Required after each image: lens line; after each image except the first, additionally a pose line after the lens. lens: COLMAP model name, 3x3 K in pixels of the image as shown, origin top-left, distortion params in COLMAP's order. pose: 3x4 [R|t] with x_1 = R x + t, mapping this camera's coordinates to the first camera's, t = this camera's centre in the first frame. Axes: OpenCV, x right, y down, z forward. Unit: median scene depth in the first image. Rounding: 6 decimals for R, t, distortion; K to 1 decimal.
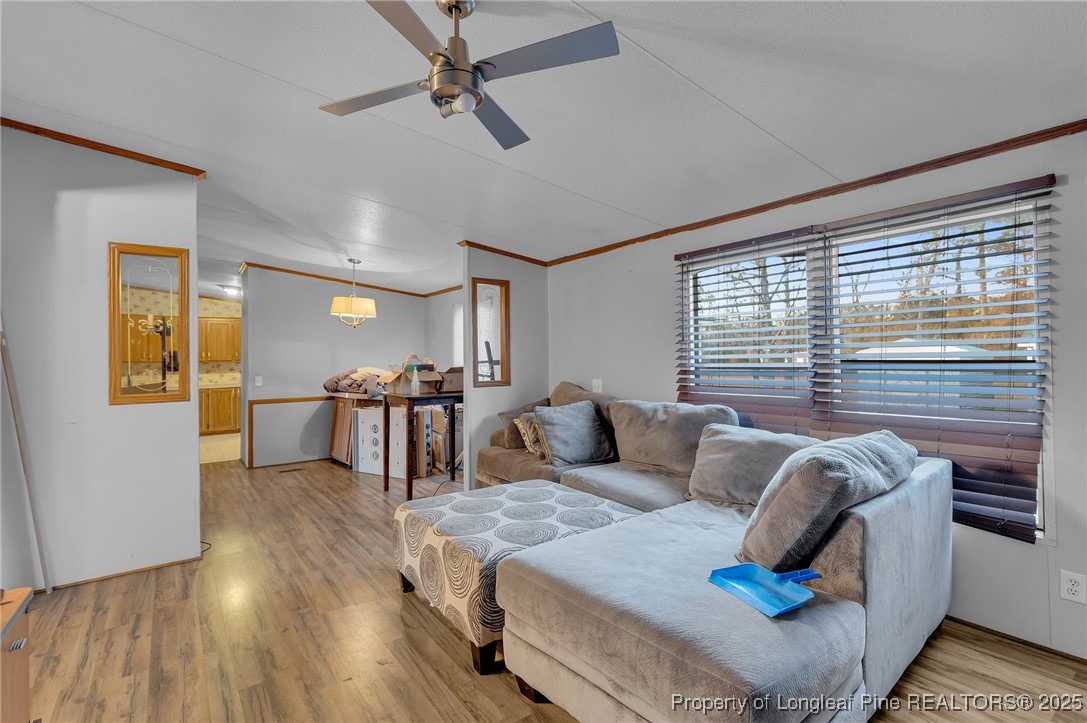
lens RADIAL K [[503.5, 0, 538.7], [0, 503.5, 354.3], [0, 0, 1]] dist [0.001288, 0.000180]
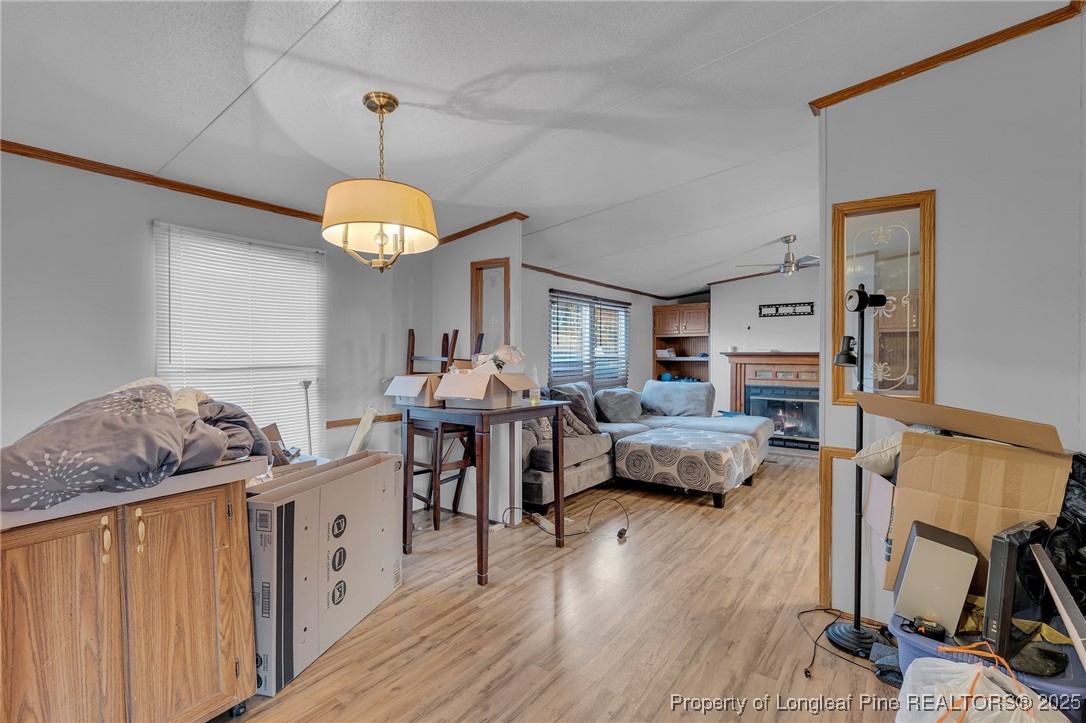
lens RADIAL K [[498.0, 0, 538.1], [0, 498.0, 347.9], [0, 0, 1]] dist [-0.001423, -0.000413]
pose [[-0.294910, 0.024188, 0.955219, -1.409052], [-0.002480, 0.999657, -0.026079, 0.028059], [-0.955522, -0.010060, -0.294749, 1.800312]]
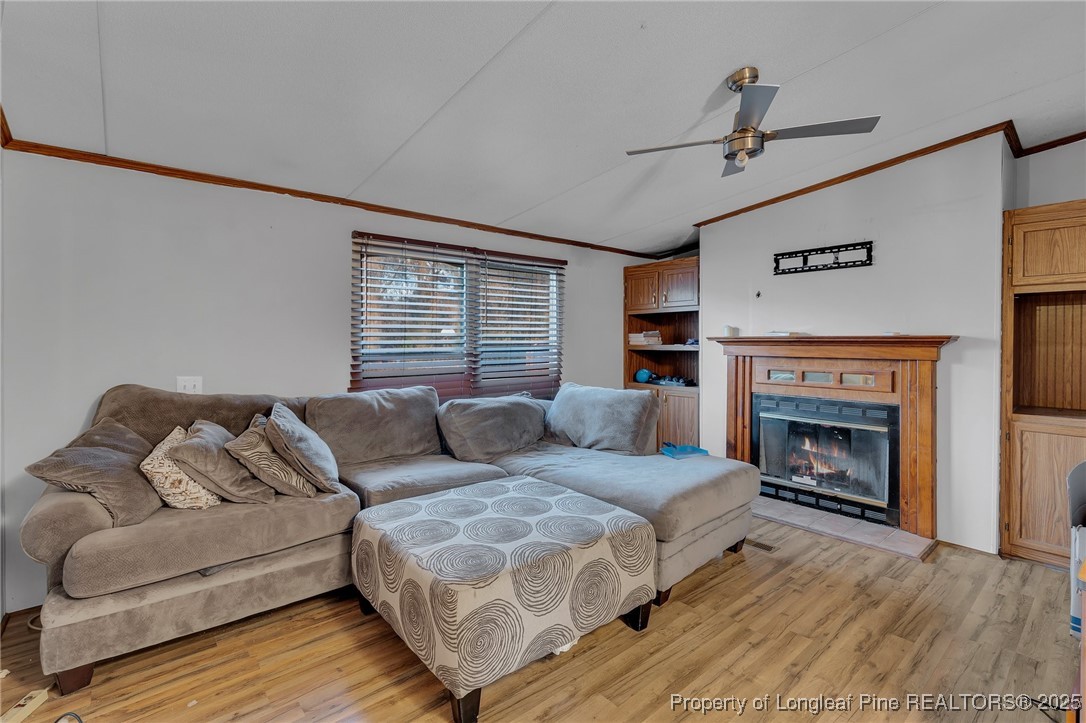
lens RADIAL K [[509.5, 0, 535.0], [0, 509.5, 339.1], [0, 0, 1]] dist [0.012534, -0.000096]
pose [[-0.074529, 0.016167, 0.997088, -0.826687], [-0.003512, 0.999858, -0.016474, 0.017431], [-0.997213, -0.004729, -0.074462, 0.900260]]
